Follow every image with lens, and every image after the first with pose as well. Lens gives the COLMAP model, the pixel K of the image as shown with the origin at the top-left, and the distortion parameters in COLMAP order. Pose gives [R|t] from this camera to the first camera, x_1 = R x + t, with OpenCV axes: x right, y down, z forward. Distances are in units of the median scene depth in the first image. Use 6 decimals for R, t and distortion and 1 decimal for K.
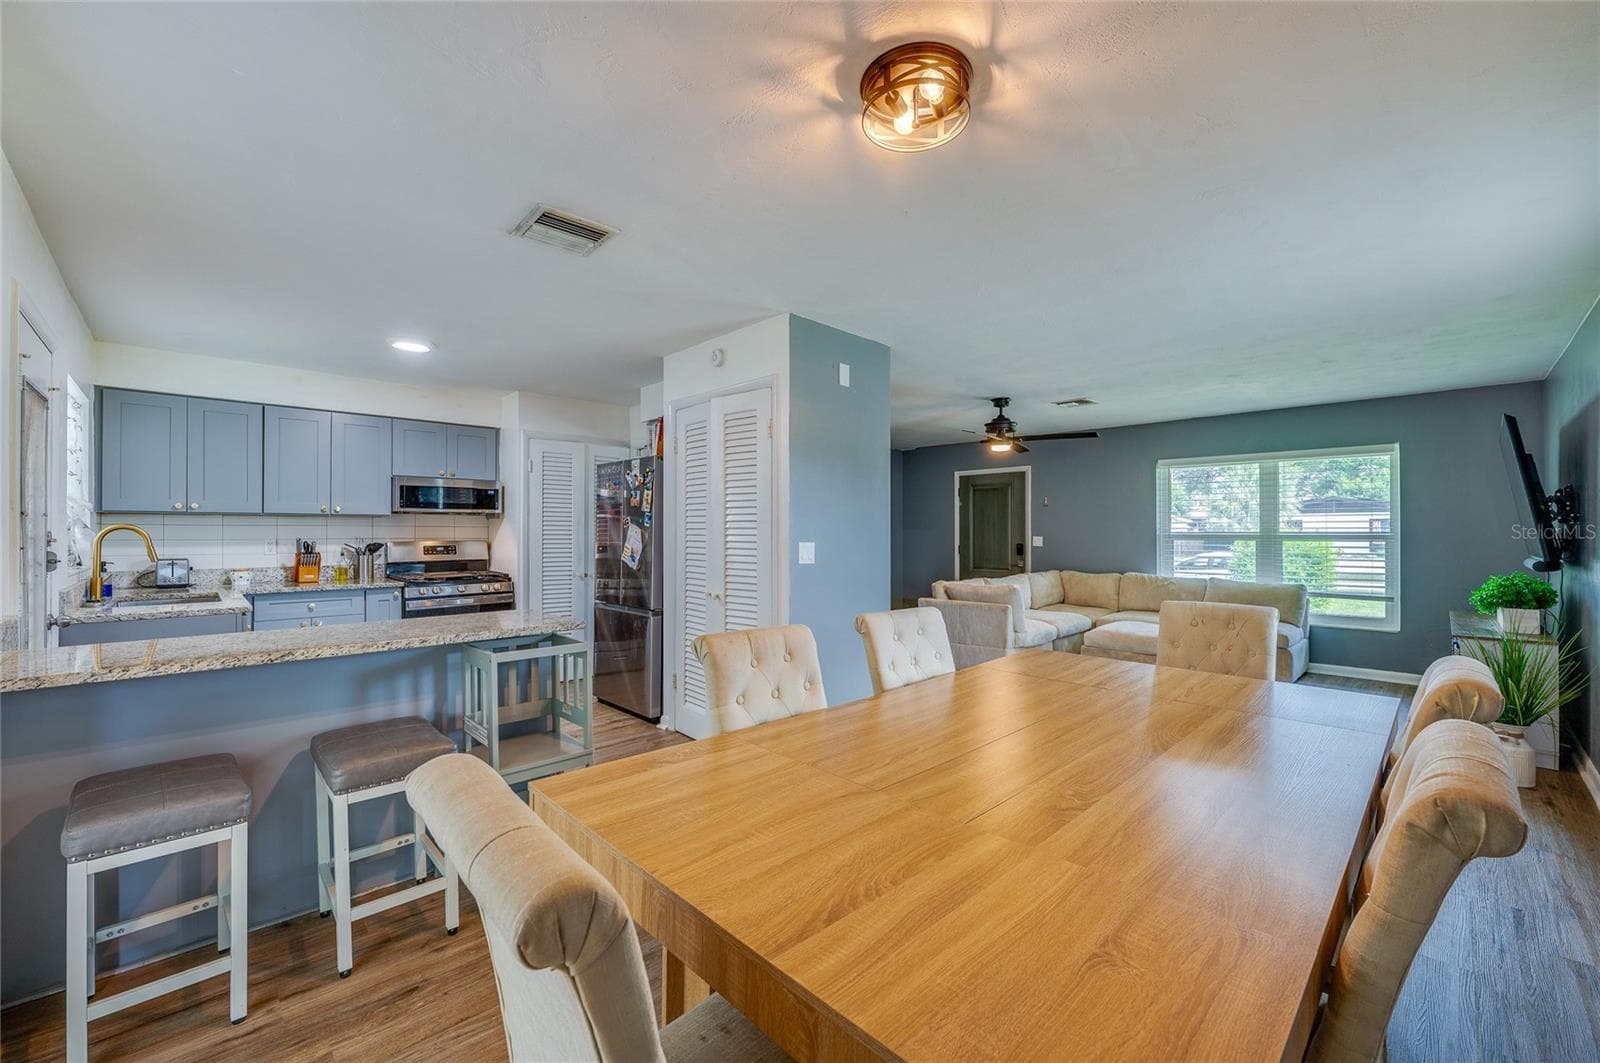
lens RADIAL K [[639.8, 0, 800.0], [0, 639.8, 531.5], [0, 0, 1]] dist [-0.002415, -0.000116]
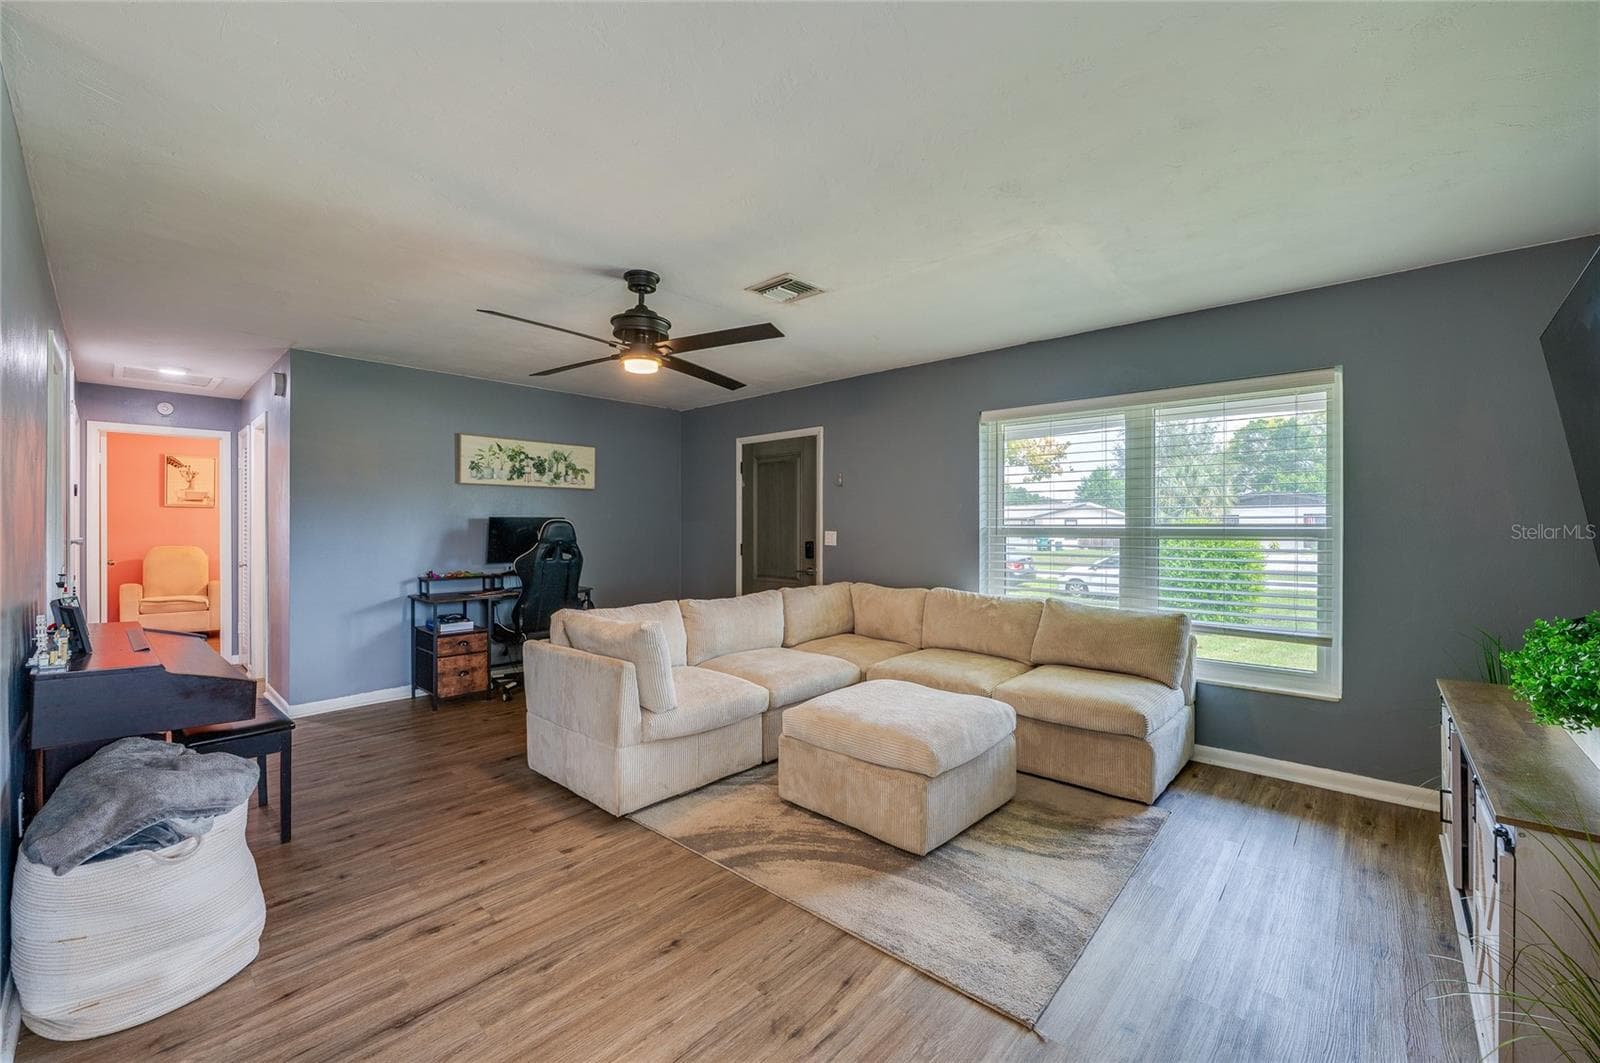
lens RADIAL K [[639.8, 0, 800.0], [0, 639.8, 531.5], [0, 0, 1]] dist [-0.002415, -0.000116]
pose [[0.998281, 0.002362, 0.058559, 0.365663], [-0.002868, 0.999959, 0.008557, 0.003092], [-0.058536, -0.008710, 0.998247, 0.397236]]
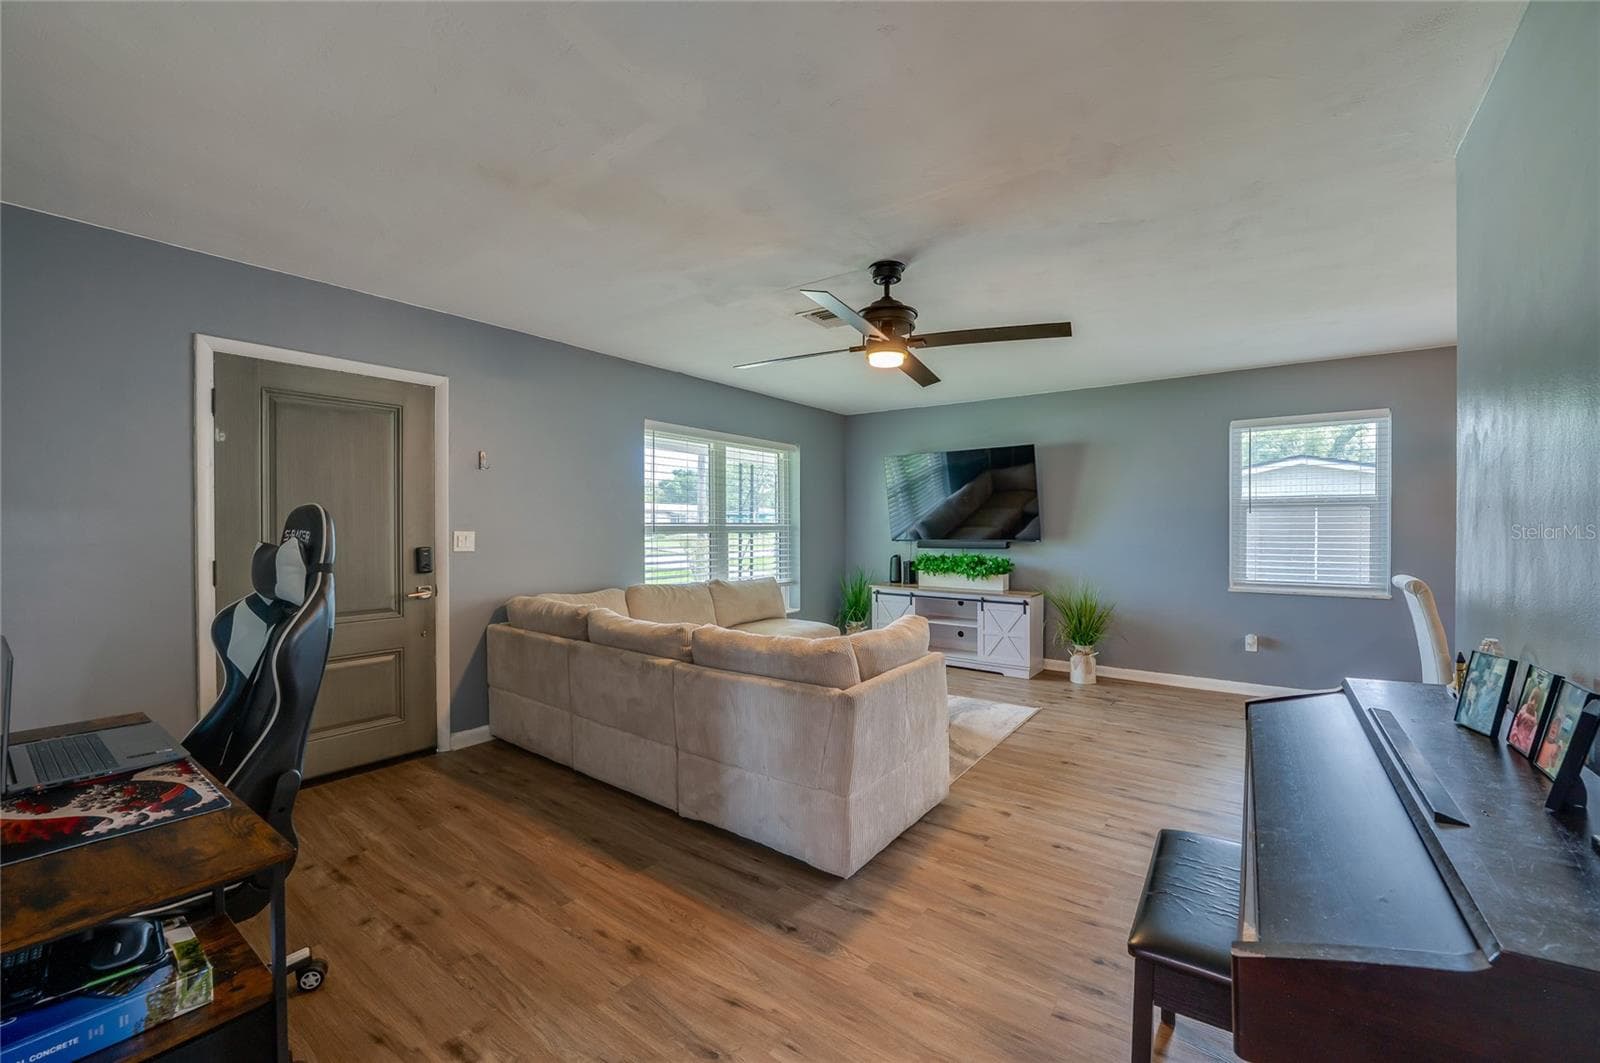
lens RADIAL K [[649.4, 0, 800.0], [0, 649.4, 531.5], [0, 0, 1]] dist [-0.011031, -0.000167]
pose [[-0.167134, -0.009026, 0.985893, -0.174999], [0.001070, 0.999956, 0.009336, 0.004655], [-0.985934, 0.002615, -0.167117, 1.018551]]
